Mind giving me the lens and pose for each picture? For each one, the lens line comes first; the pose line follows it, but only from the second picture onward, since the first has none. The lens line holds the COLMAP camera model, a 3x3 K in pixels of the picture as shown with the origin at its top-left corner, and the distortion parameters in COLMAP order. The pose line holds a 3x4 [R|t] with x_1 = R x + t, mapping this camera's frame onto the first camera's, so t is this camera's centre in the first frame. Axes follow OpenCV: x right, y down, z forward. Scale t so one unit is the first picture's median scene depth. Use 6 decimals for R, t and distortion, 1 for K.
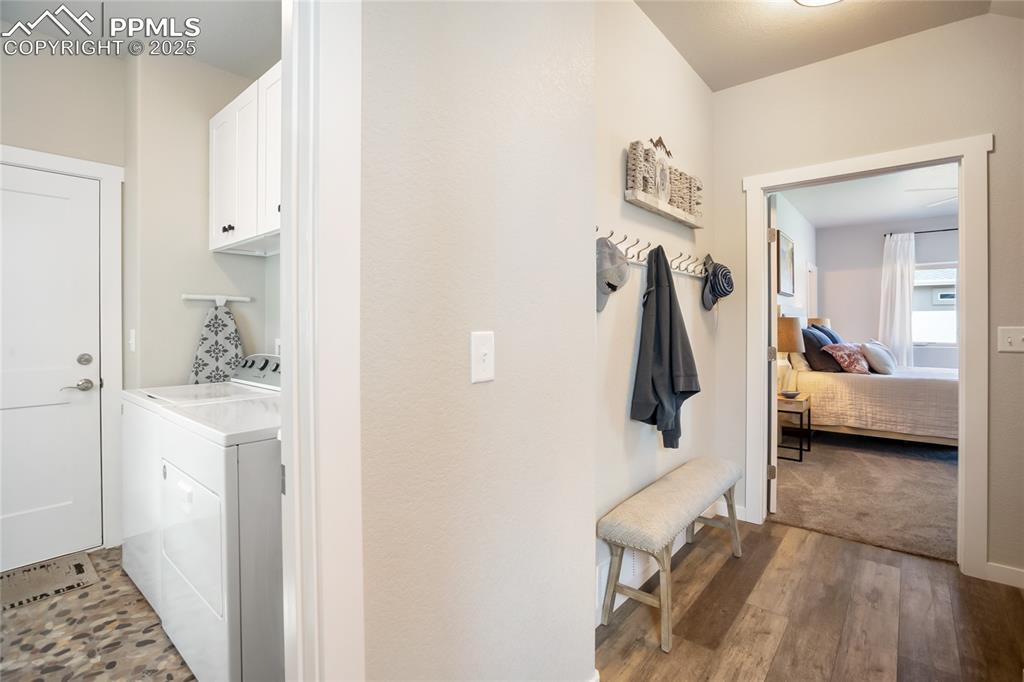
lens RADIAL K [[470.9, 0, 513.5], [0, 470.9, 332.5], [0, 0, 1]] dist [-0.027432, 0.002402]
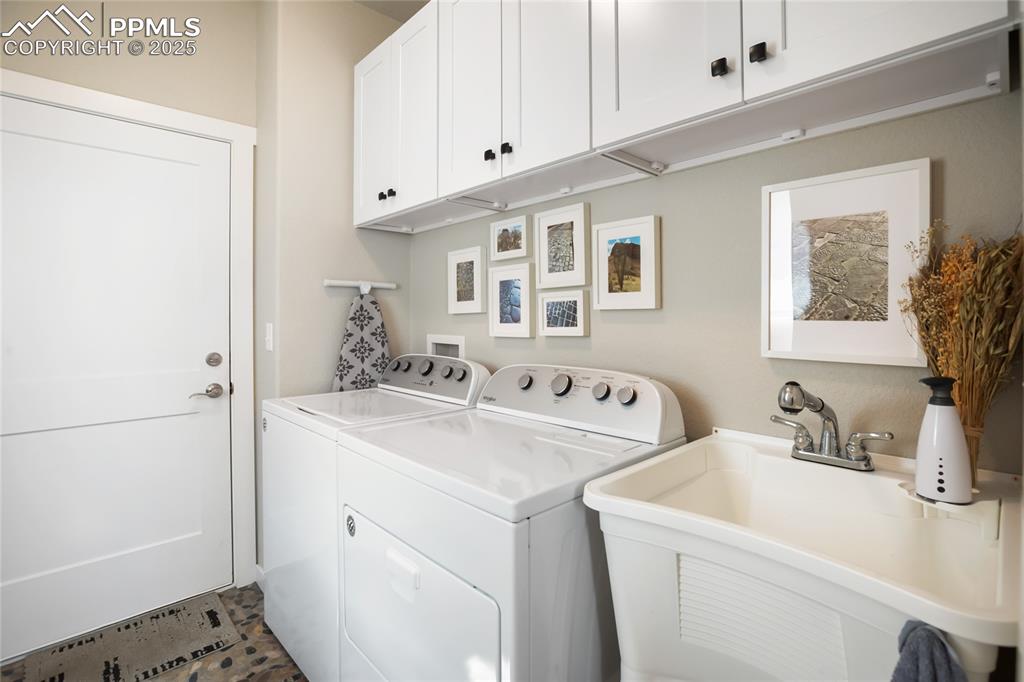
lens RADIAL K [[470.9, 0, 493.2], [0, 470.9, 326.9], [0, 0, 1]] dist [-0.027432, 0.002402]
pose [[0.991714, -0.000377, -0.128463, -0.324090], [0.000707, 0.999997, 0.002523, -0.002333], [0.128461, -0.002593, 0.991711, 0.232620]]
